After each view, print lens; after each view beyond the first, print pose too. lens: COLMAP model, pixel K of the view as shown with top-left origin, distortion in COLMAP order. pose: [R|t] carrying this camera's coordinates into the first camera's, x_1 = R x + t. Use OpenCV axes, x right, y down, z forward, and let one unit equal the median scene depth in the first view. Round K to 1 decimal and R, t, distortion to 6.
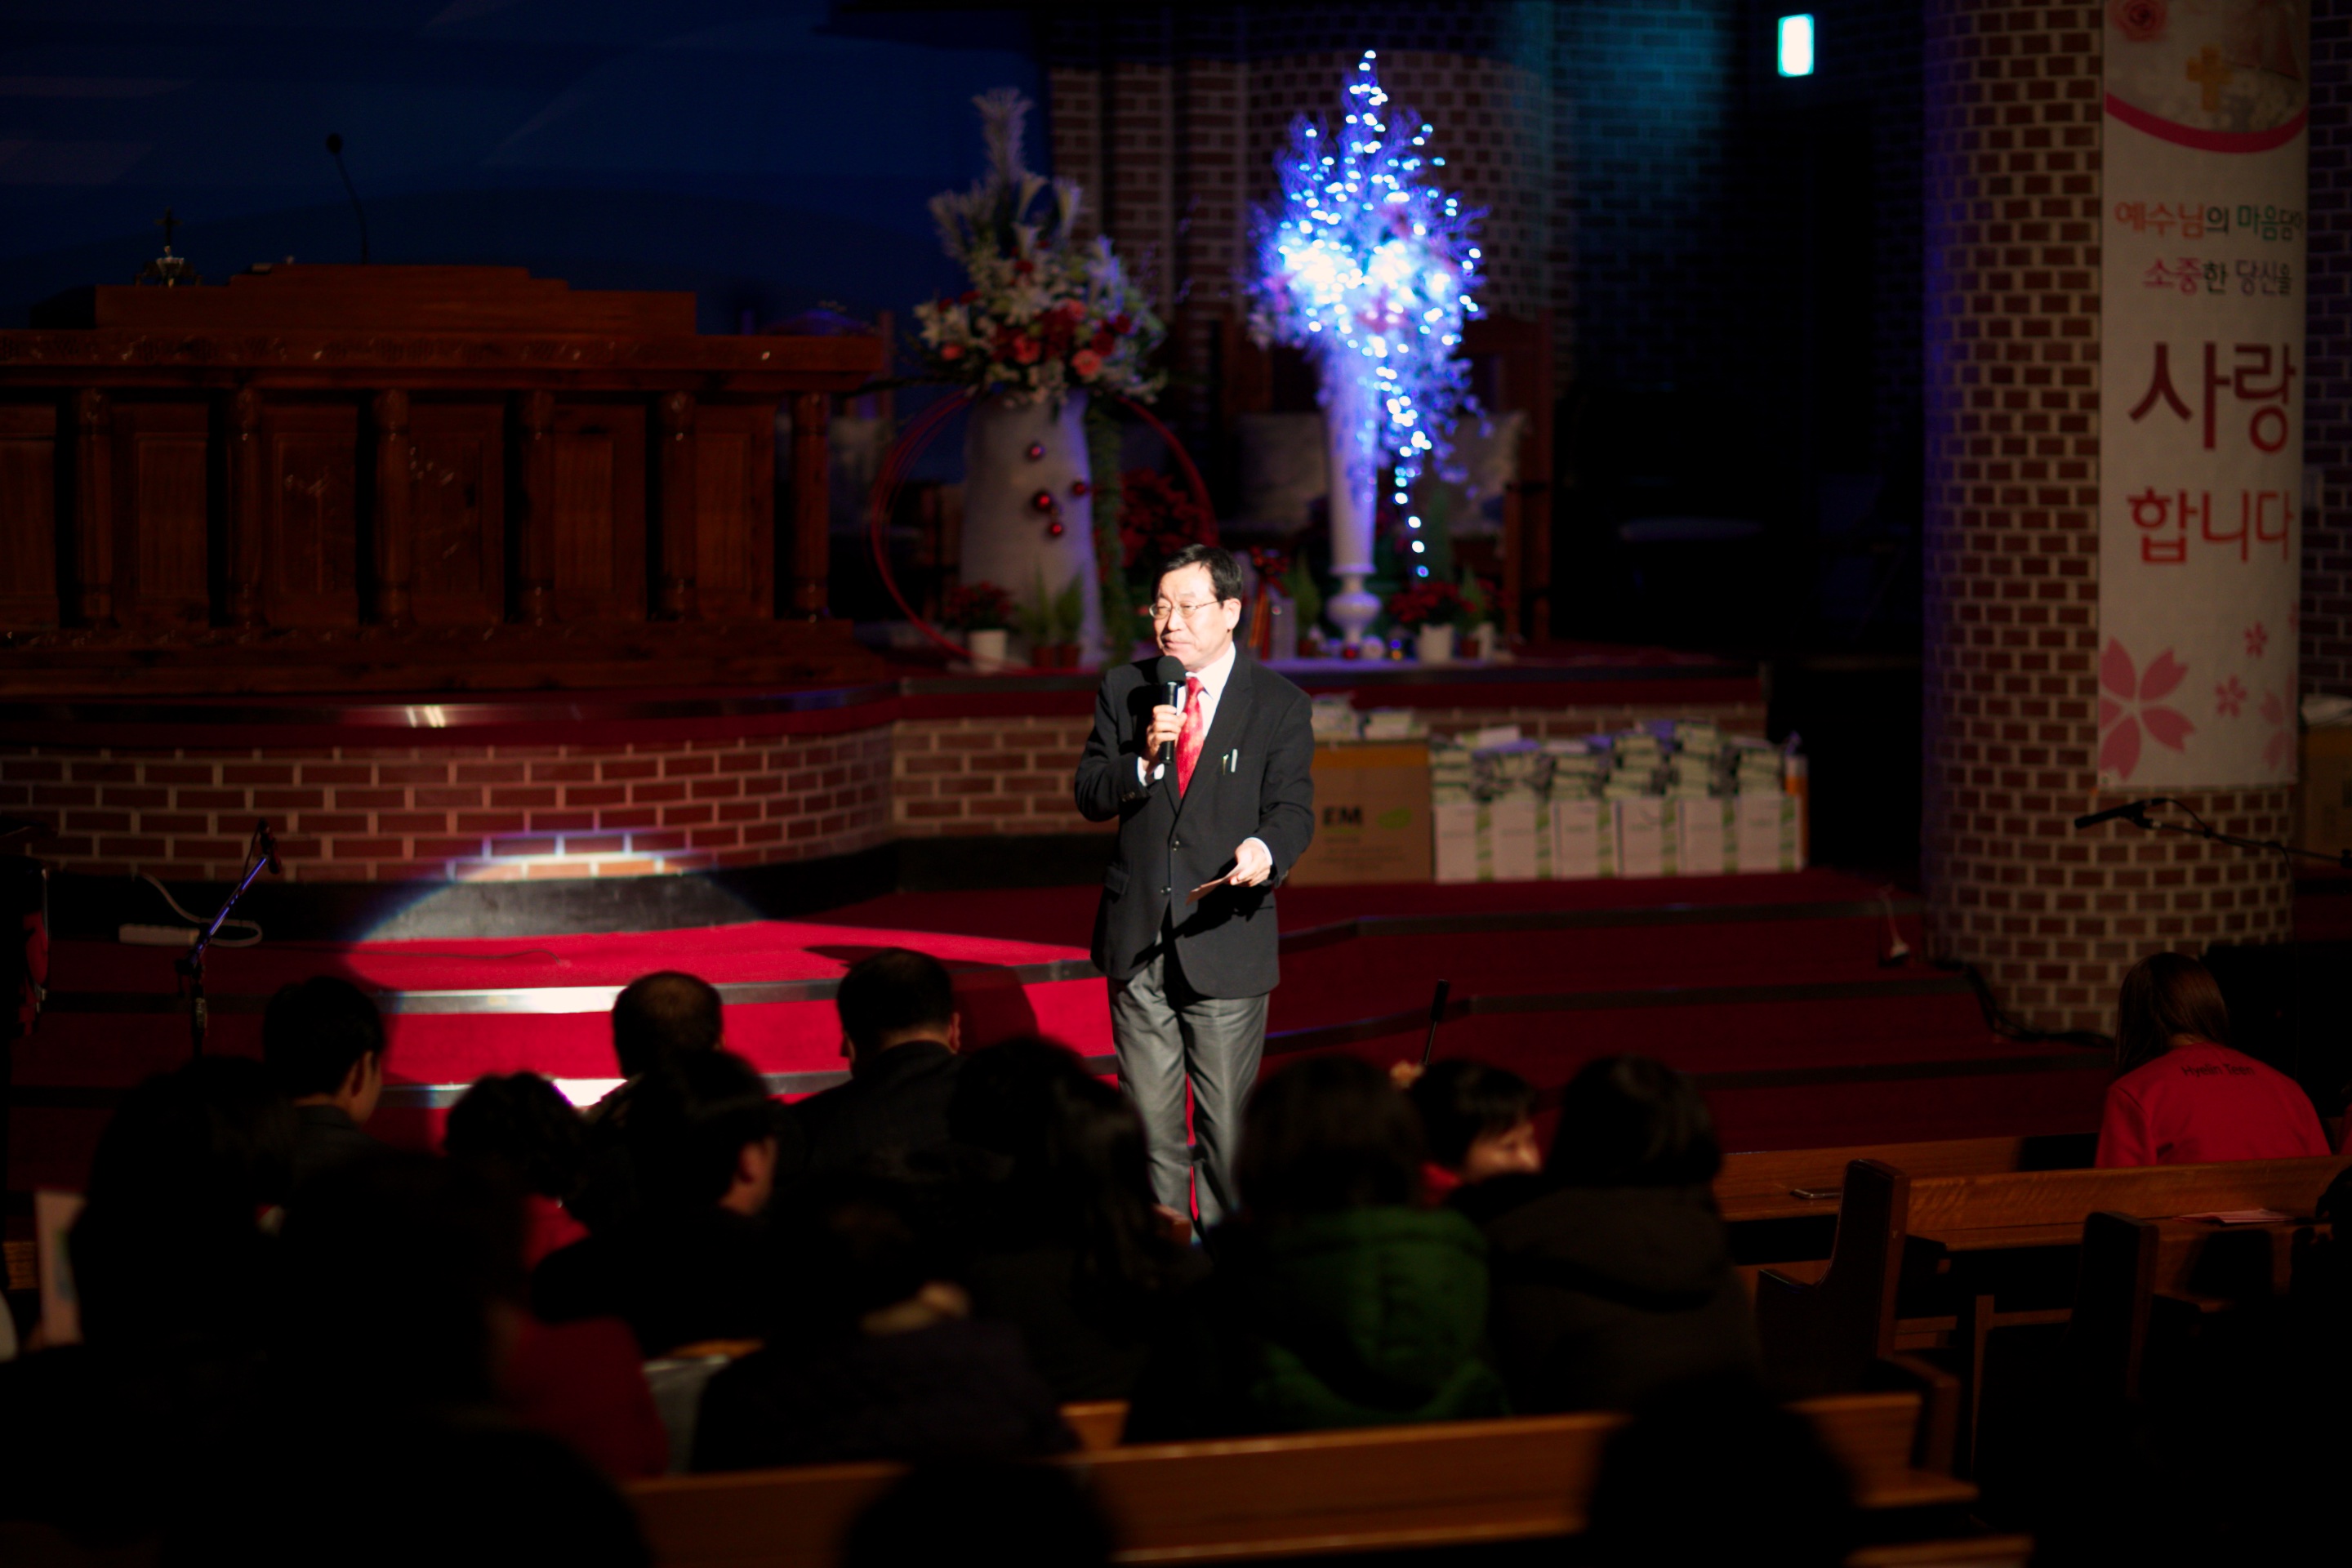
lens RADIAL K [[5567.0, 0, 1176.0], [0, 5567.0, 784.0], [0, 0, 1]] dist [-0.051683, -0.668943]
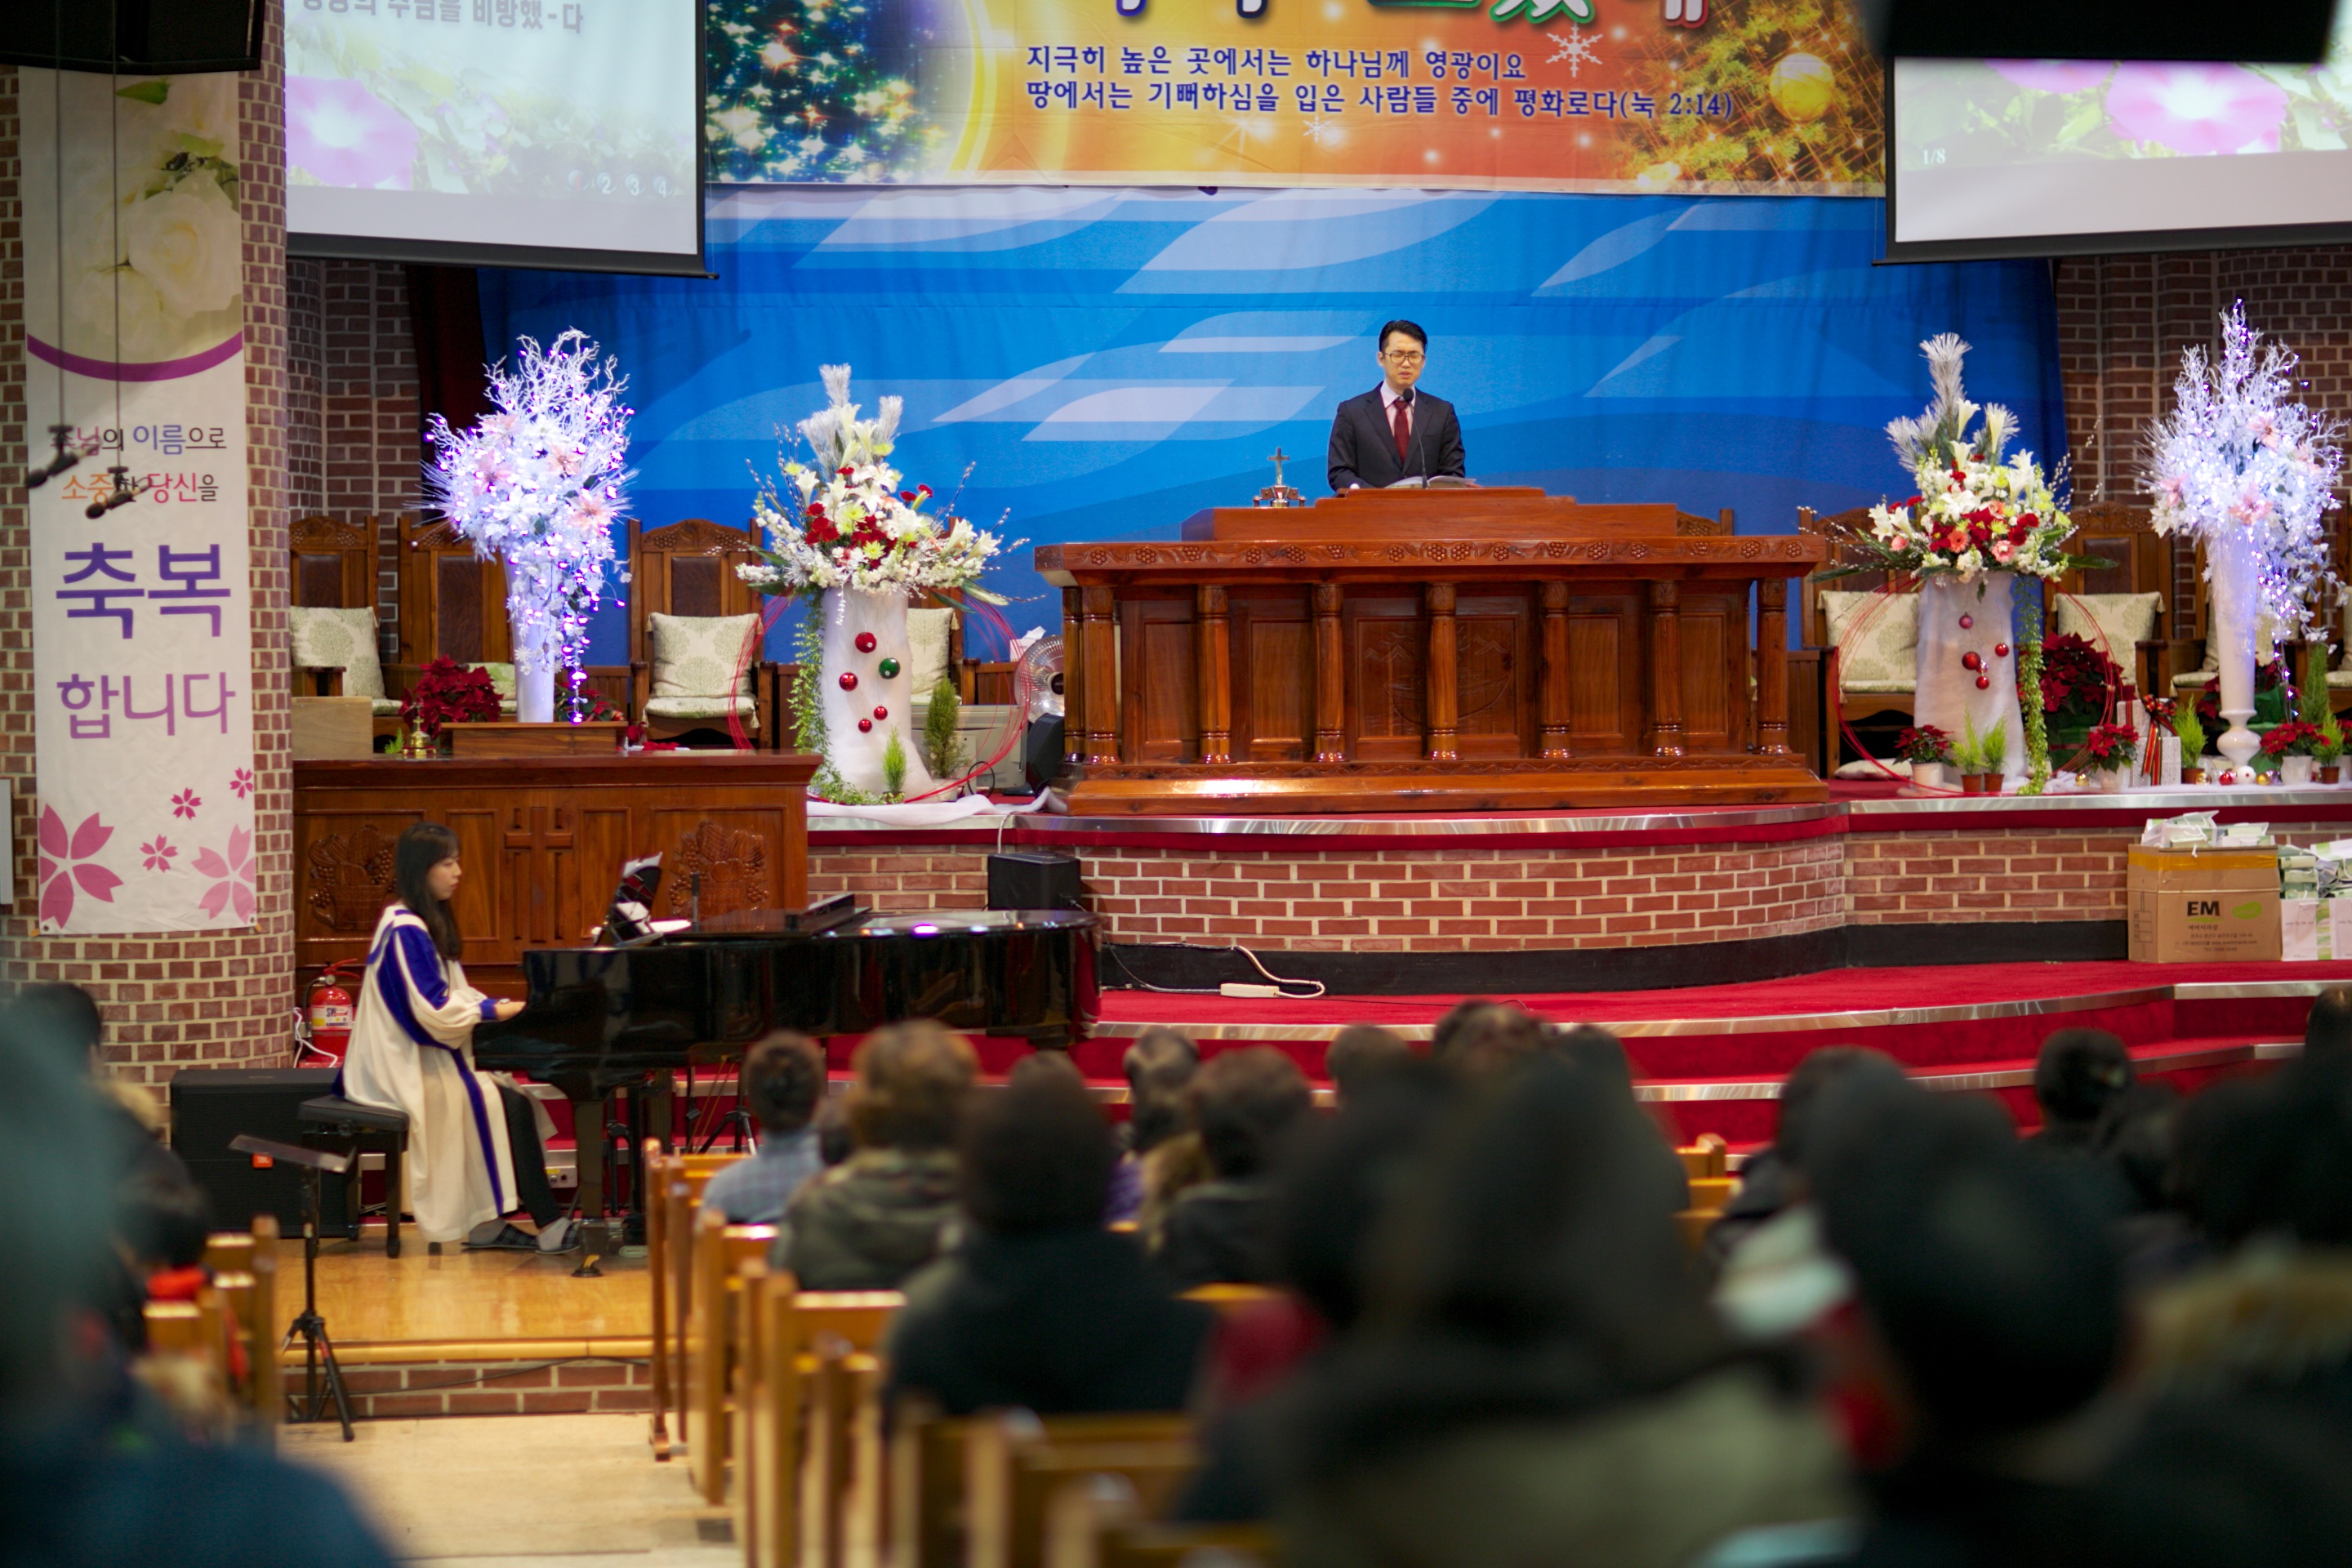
lens RADIAL K [[5567.0, 0, 1176.0], [0, 5567.0, 784.0], [0, 0, 1]] dist [-0.051683, -0.668943]
pose [[0.962044, -0.005857, -0.272833, 0.153111], [-0.001642, 0.999627, -0.027249, 0.012544], [0.272891, 0.026662, 0.961676, -0.276551]]
